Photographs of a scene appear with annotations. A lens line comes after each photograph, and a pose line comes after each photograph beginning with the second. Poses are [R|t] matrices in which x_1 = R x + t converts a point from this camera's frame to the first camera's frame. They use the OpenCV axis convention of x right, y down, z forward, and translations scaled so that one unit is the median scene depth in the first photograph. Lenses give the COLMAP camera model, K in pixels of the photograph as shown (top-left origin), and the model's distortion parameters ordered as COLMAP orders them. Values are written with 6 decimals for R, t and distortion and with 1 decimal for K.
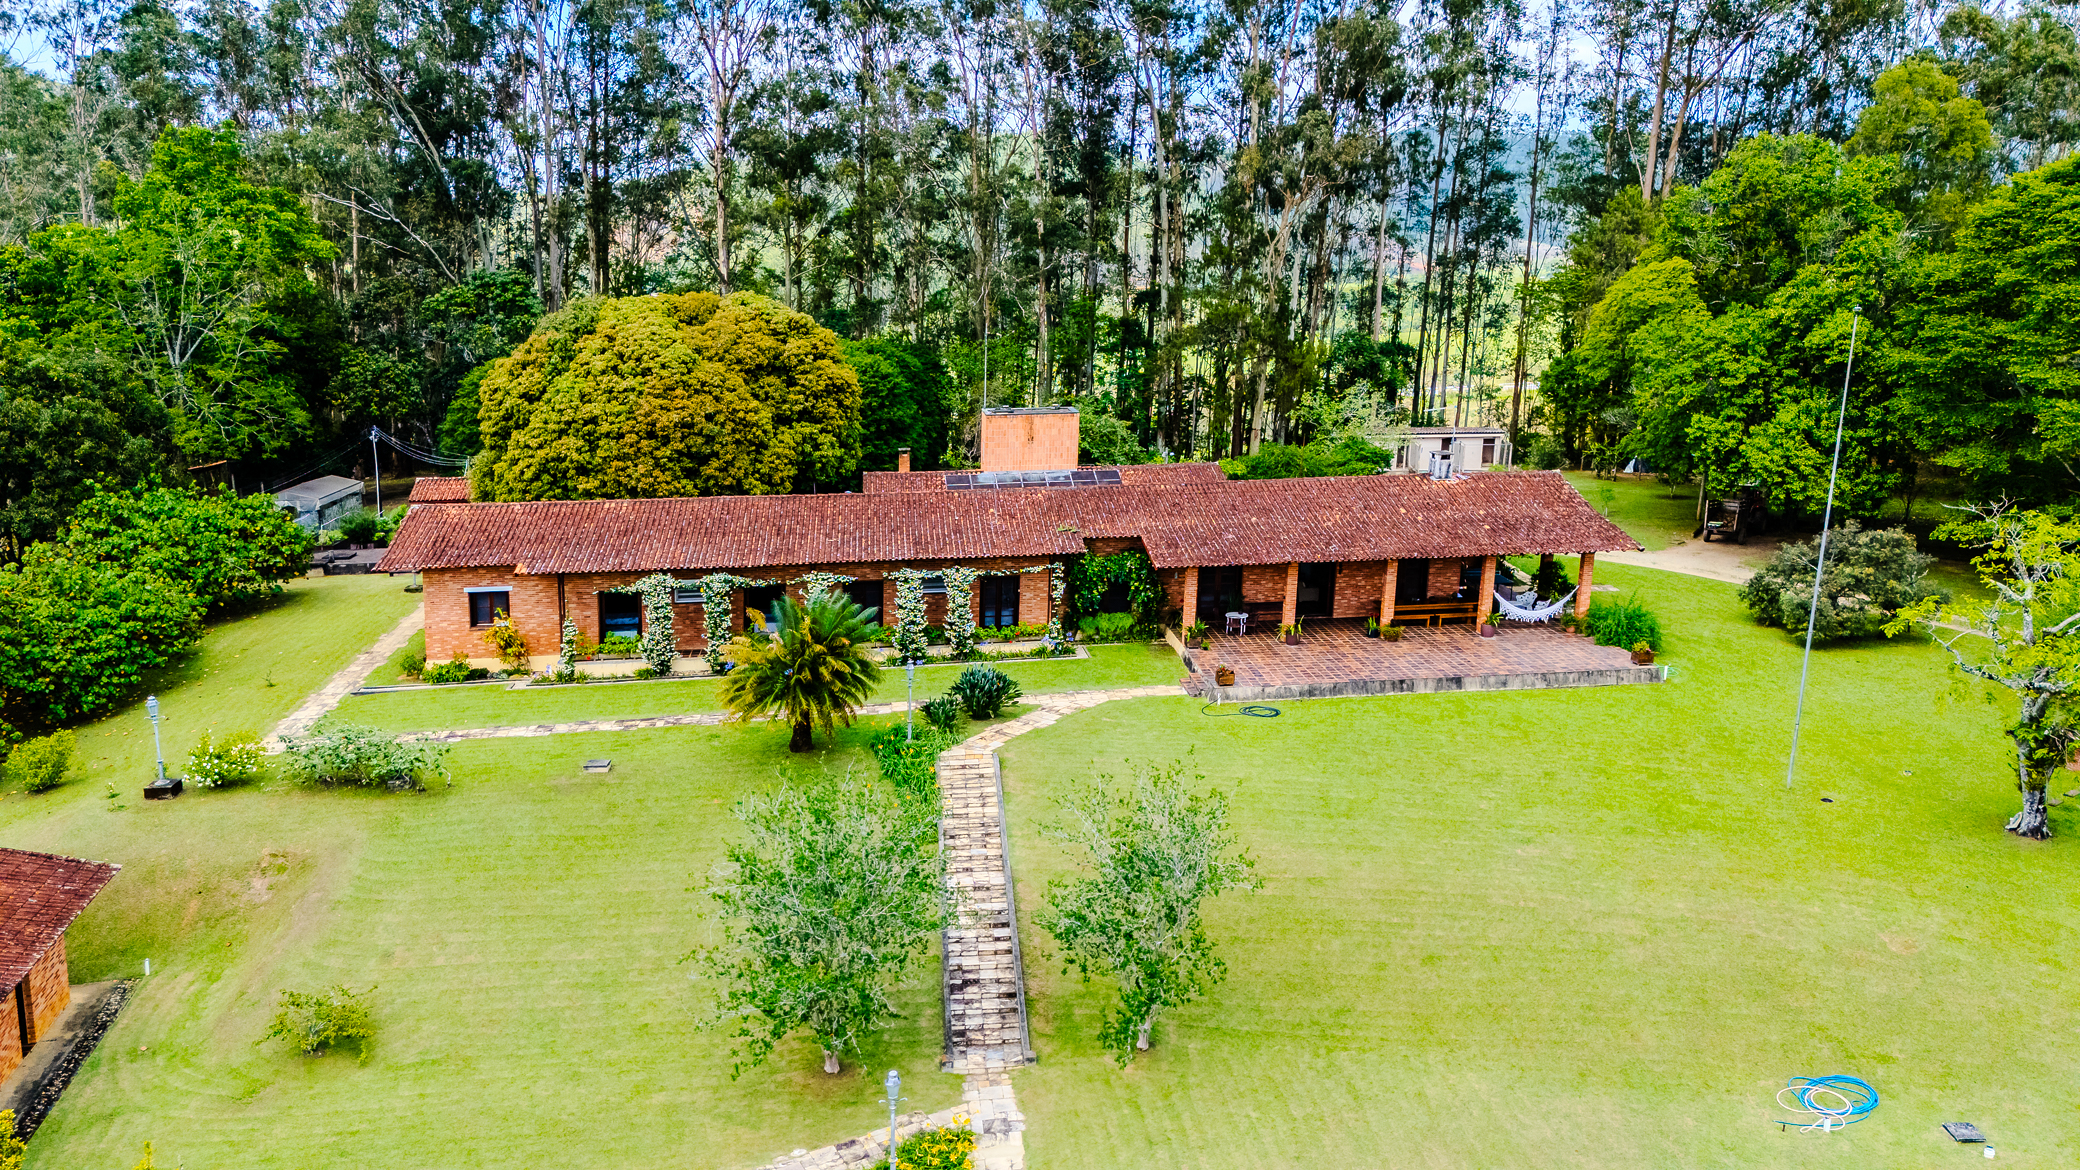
lens RADIAL K [[1563.5, 0, 1040.3], [0, 1563.5, 591.4], [0, 0, 1]] dist [0.035421, -0.005107]
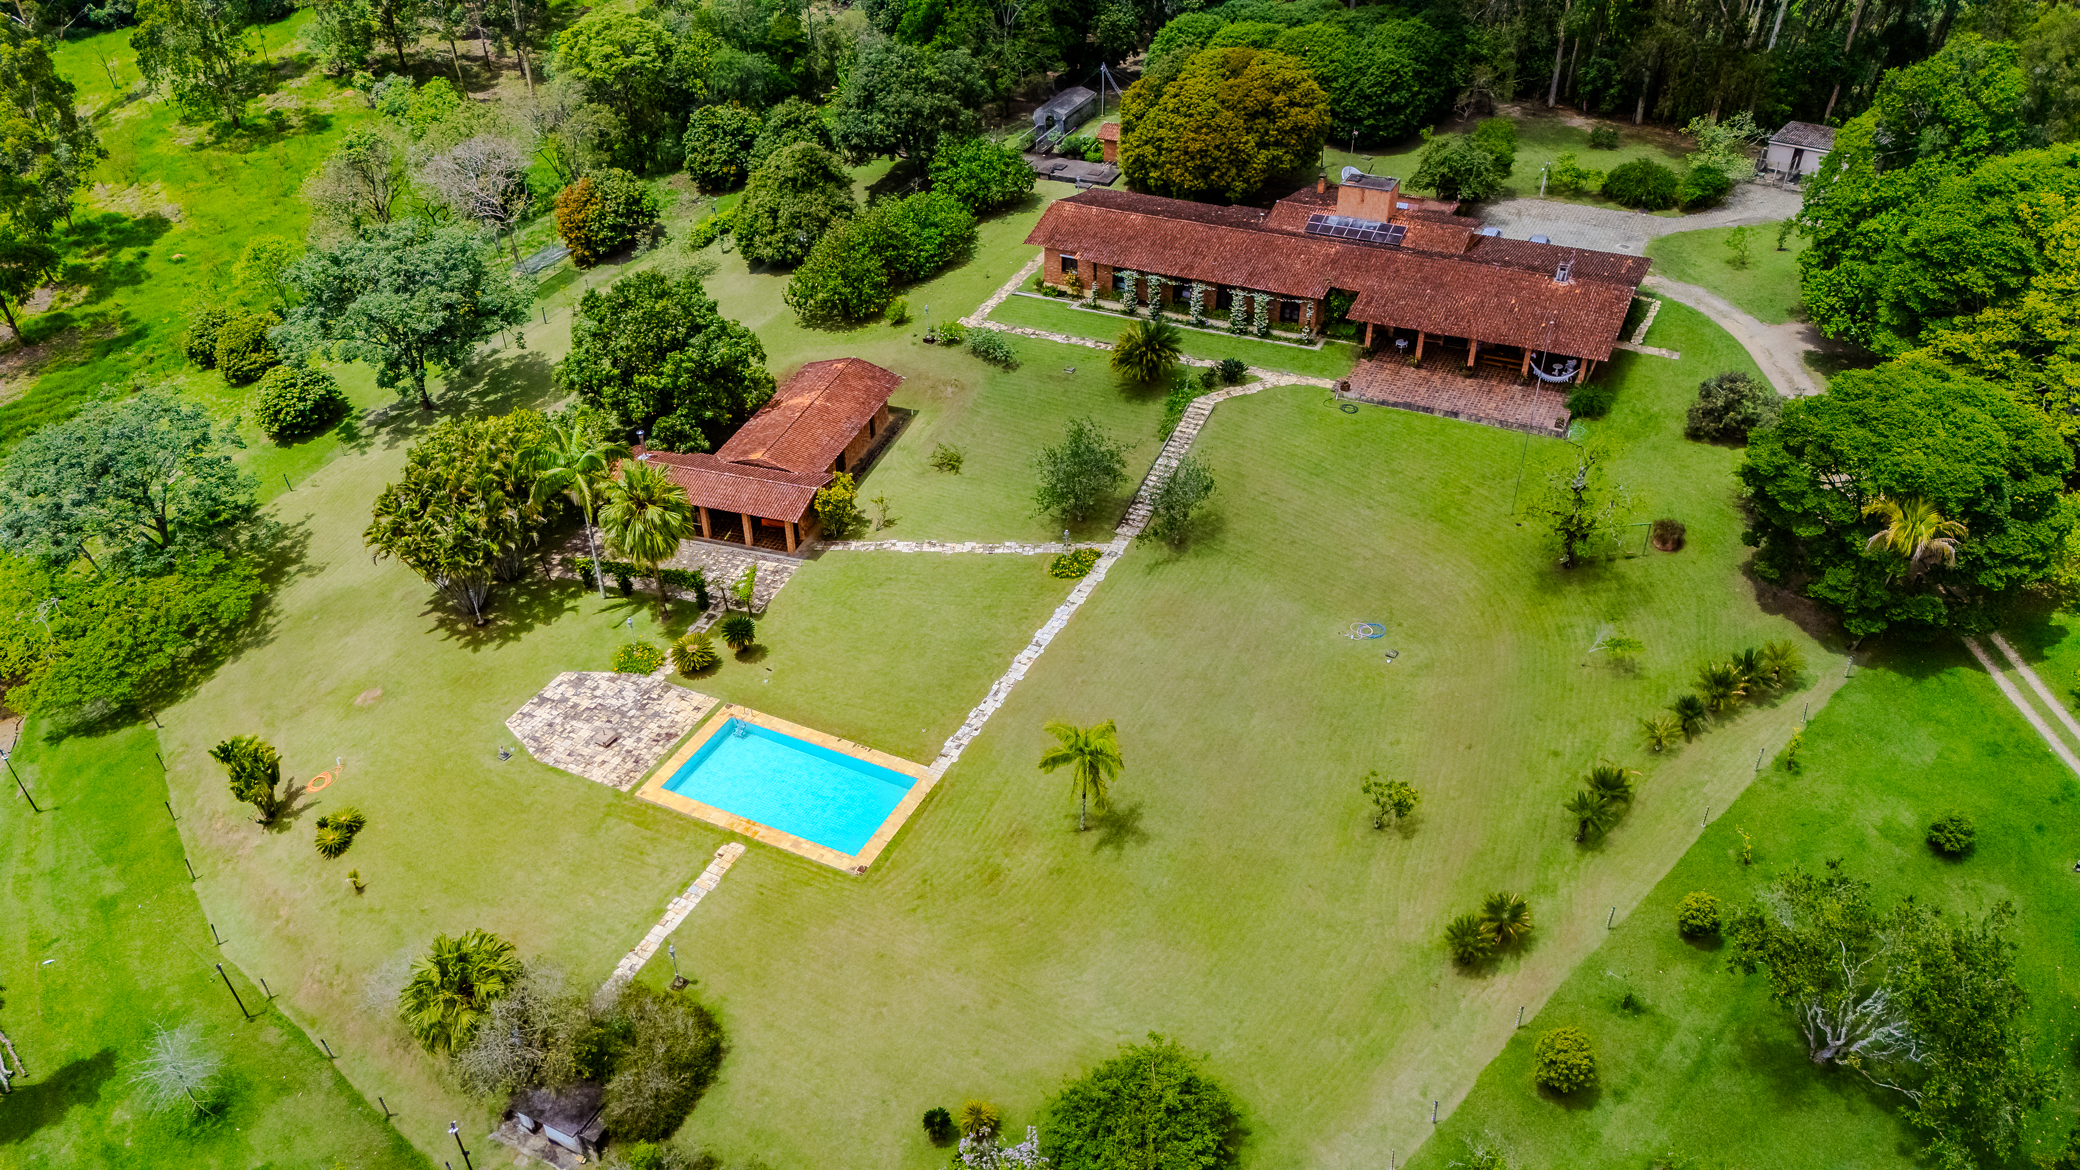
lens RADIAL K [[1563.5, 0, 1040.7], [0, 1563.5, 583.7], [0, 0, 1]] dist [0.035421, -0.005107]
pose [[0.829646, 0.301113, -0.470125, 0.782728], [-0.067487, 0.889997, 0.450944, -0.580880], [0.554196, -0.342397, 0.758704, -0.837932]]
